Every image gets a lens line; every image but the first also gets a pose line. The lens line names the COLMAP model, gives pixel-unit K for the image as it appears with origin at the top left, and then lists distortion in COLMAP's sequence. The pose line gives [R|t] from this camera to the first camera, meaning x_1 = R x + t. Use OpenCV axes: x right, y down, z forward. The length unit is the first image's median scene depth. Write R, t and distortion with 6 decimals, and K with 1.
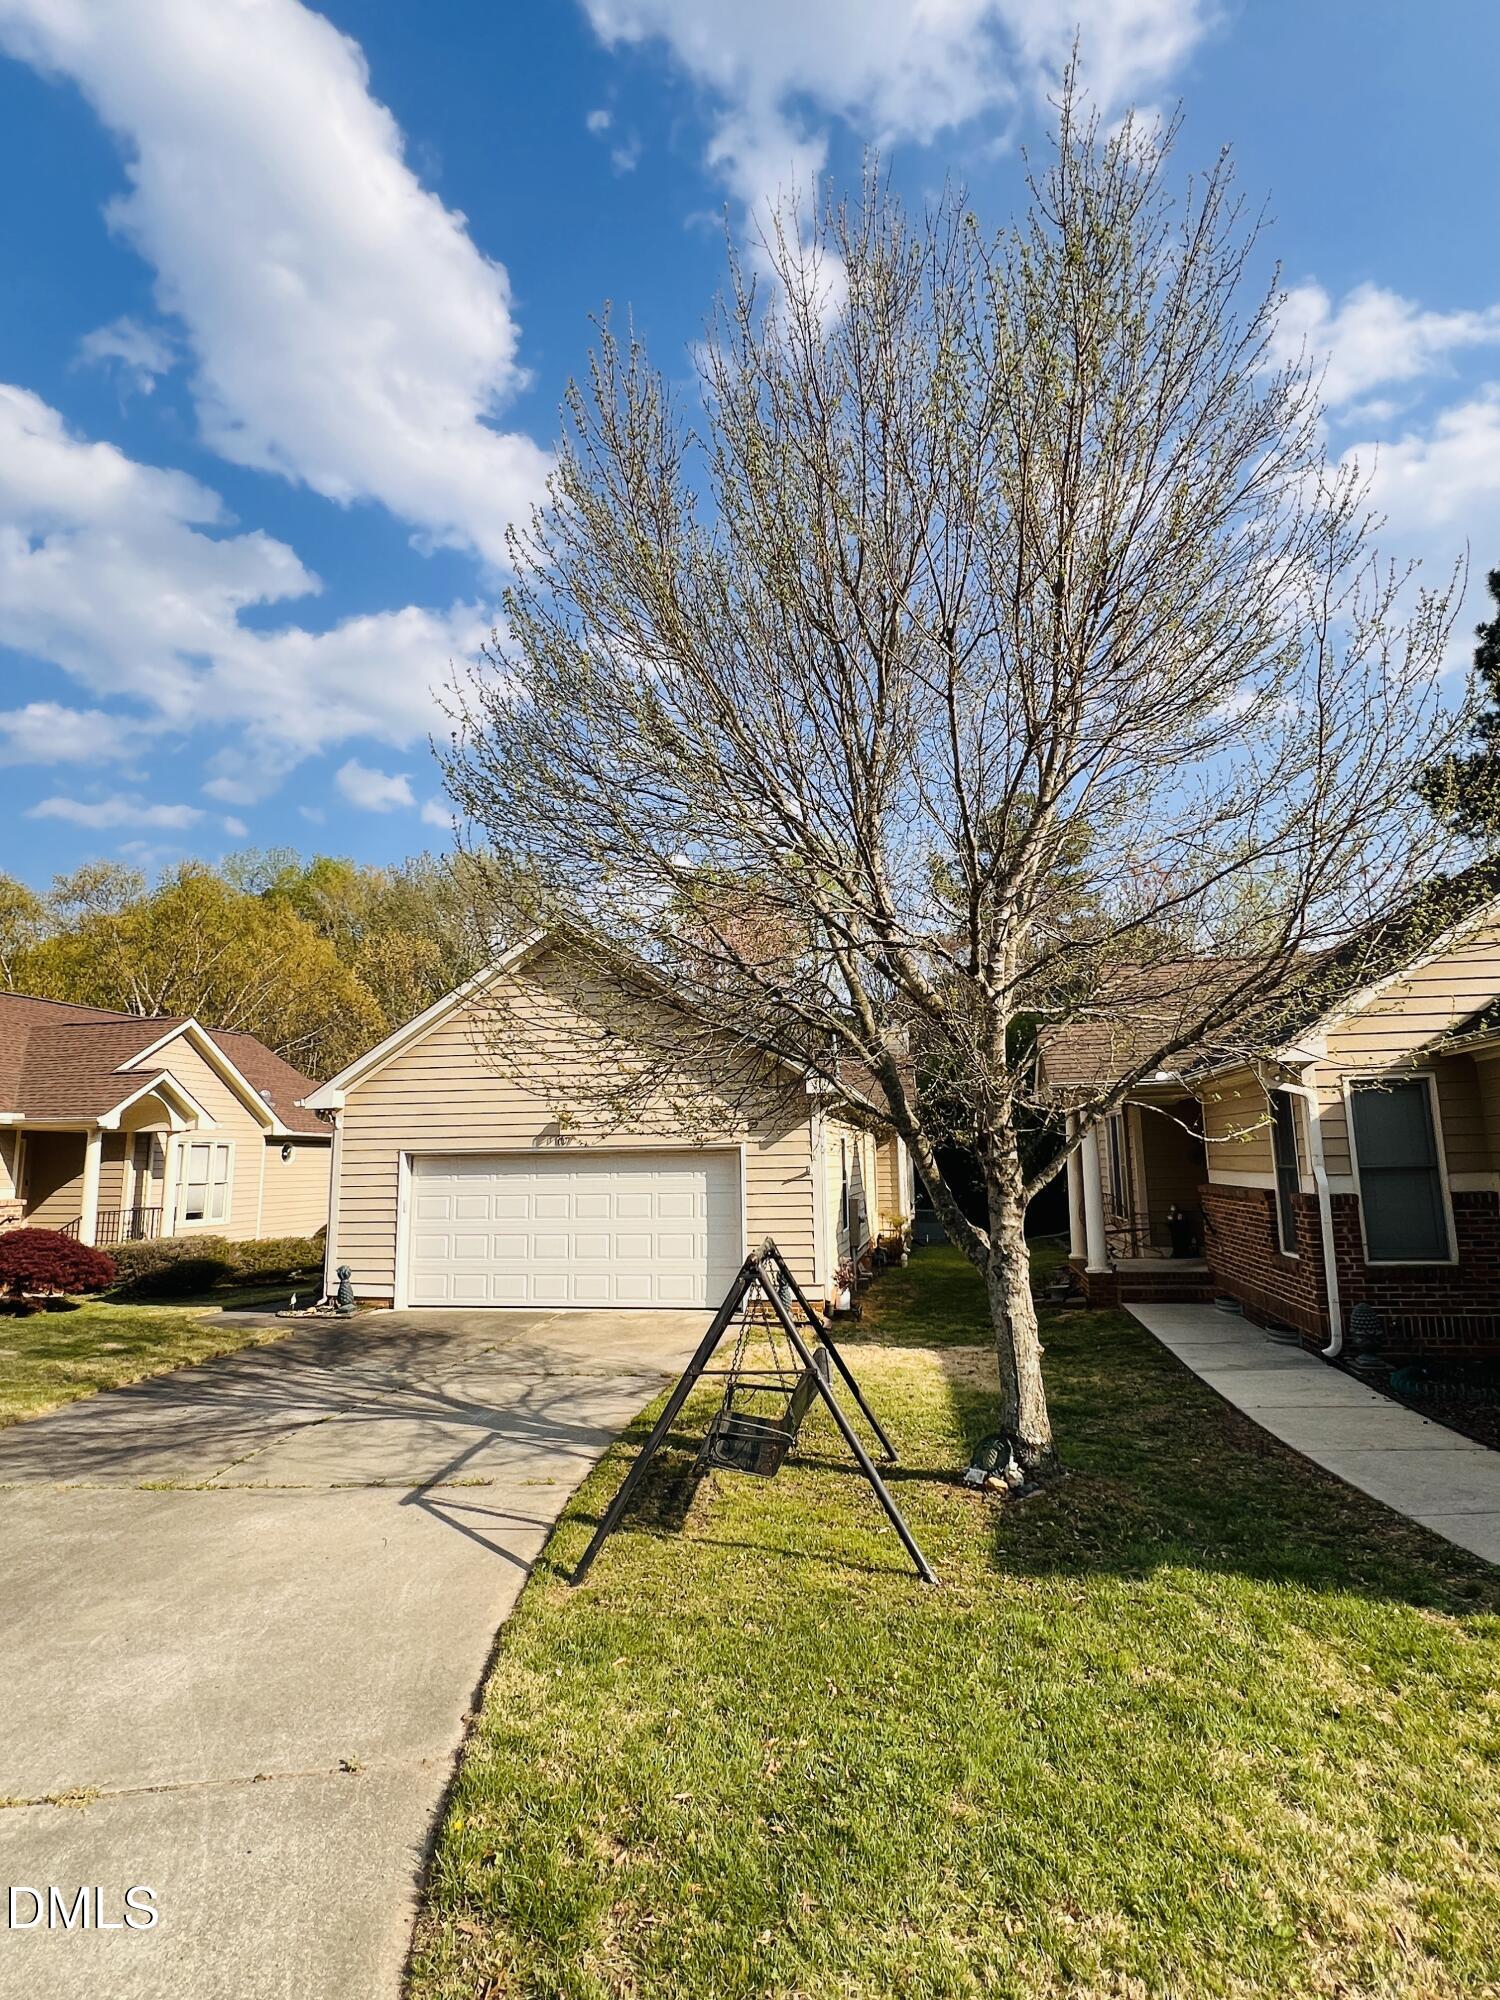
lens RADIAL K [[999.1, 0, 750.0], [0, 999.1, 1000.0], [0, 0, 1]] dist [-0.003169, -0.000388]
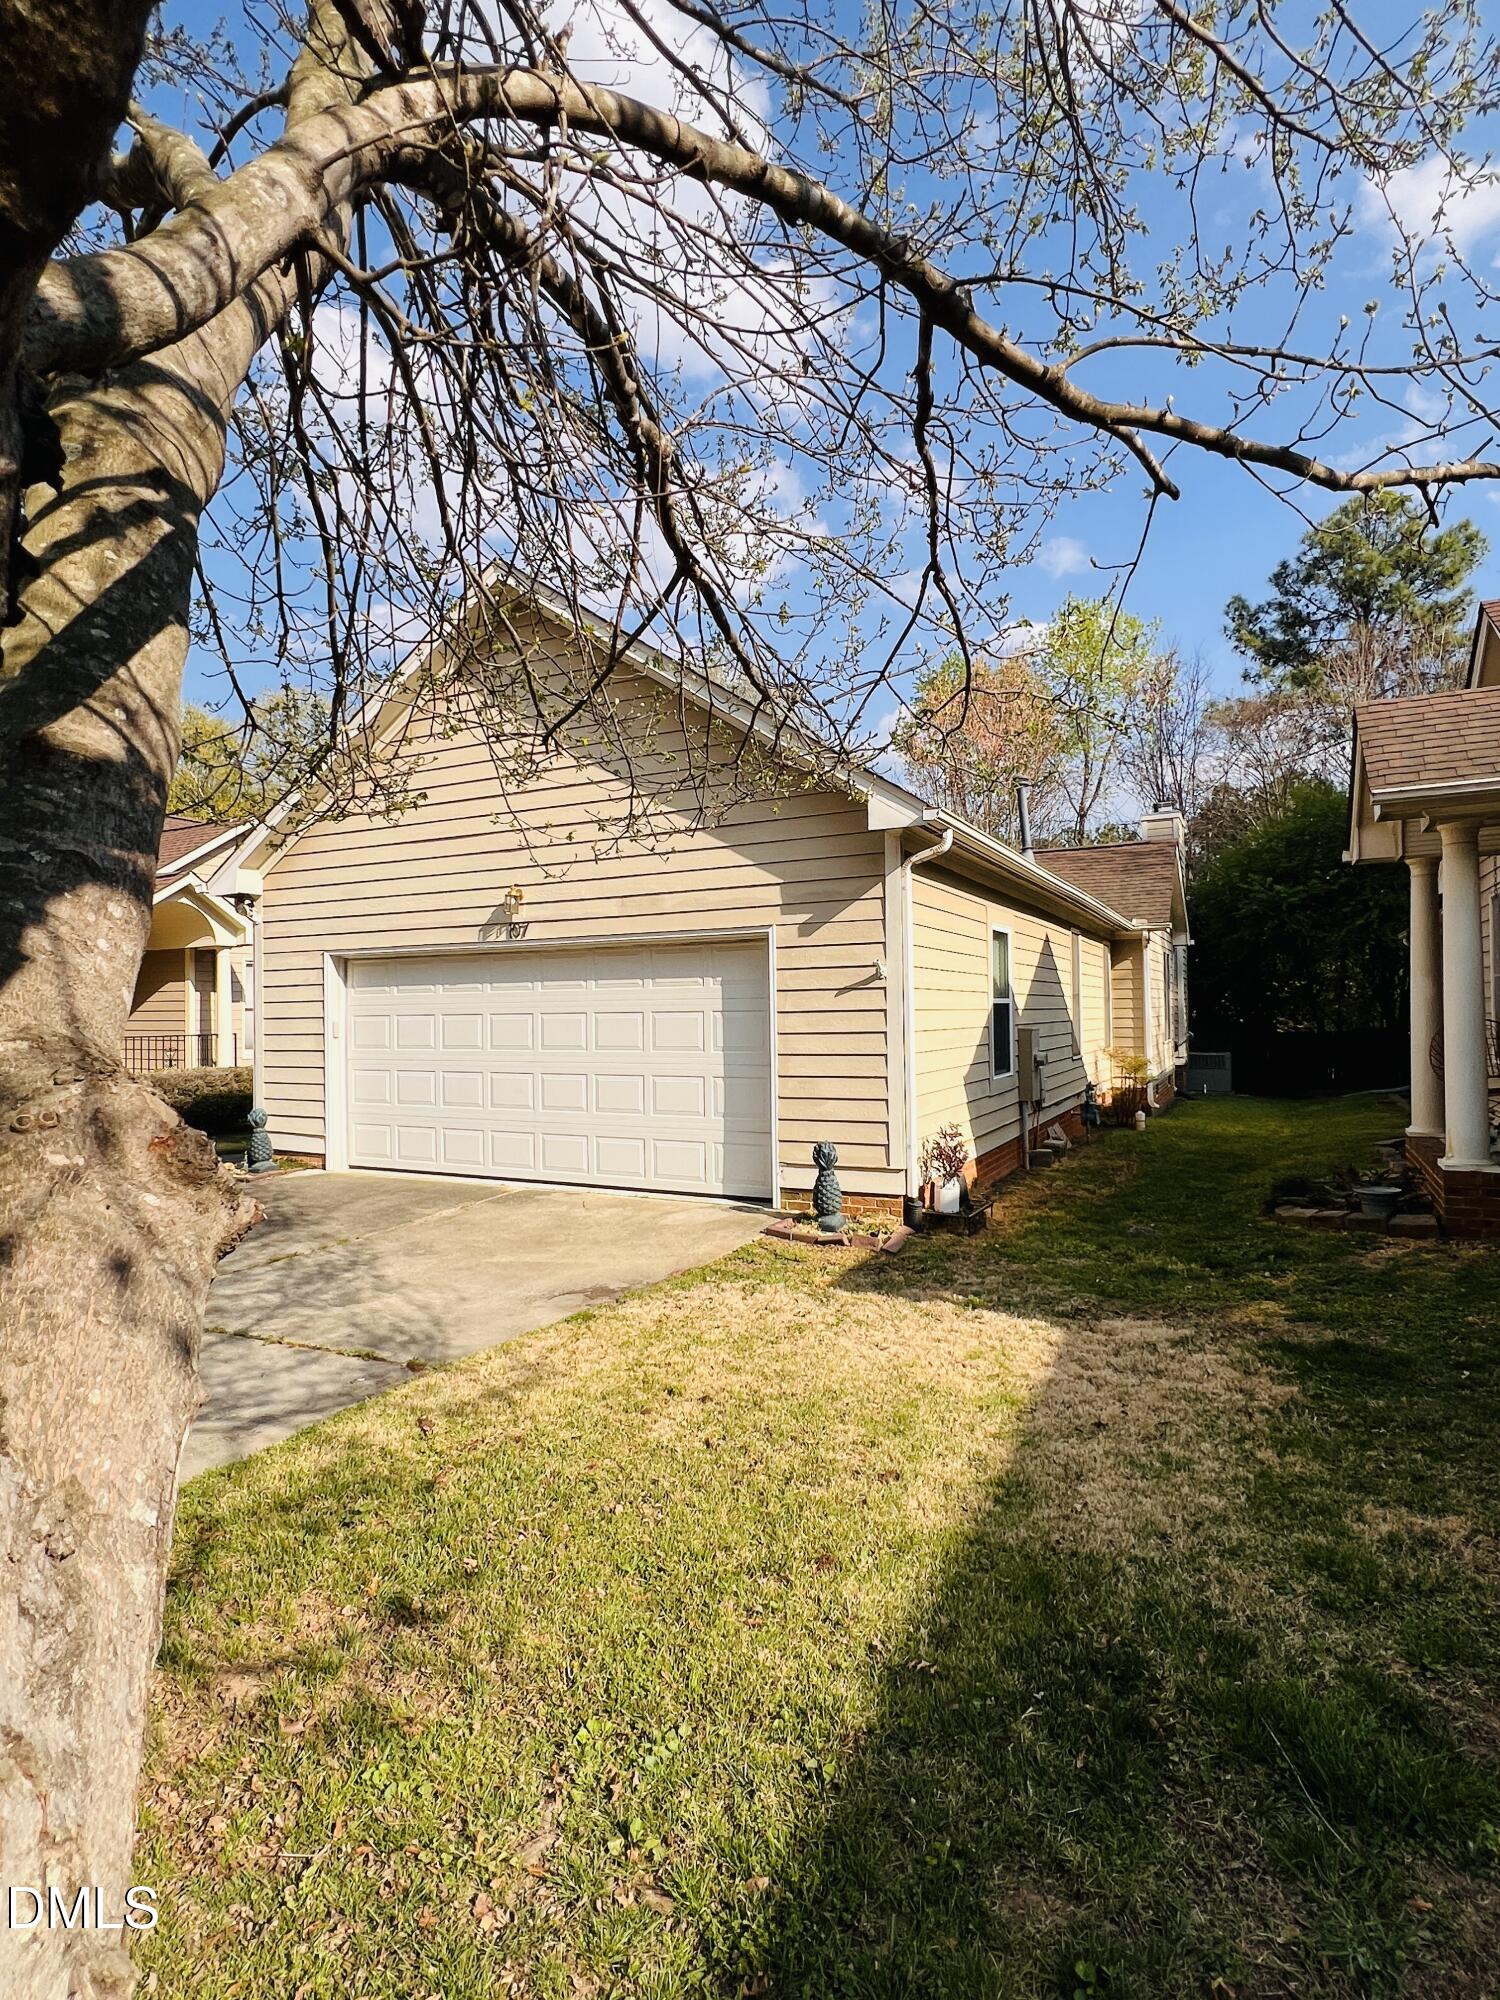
lens RADIAL K [[999.1, 0, 750.0], [0, 999.1, 1000.0], [0, 0, 1]] dist [-0.003169, -0.000388]
pose [[0.958567, 0.000776, -0.284867, 0.141263], [0.043419, 0.987915, 0.148793, 0.095199], [0.281539, -0.154997, 0.946948, 0.423913]]
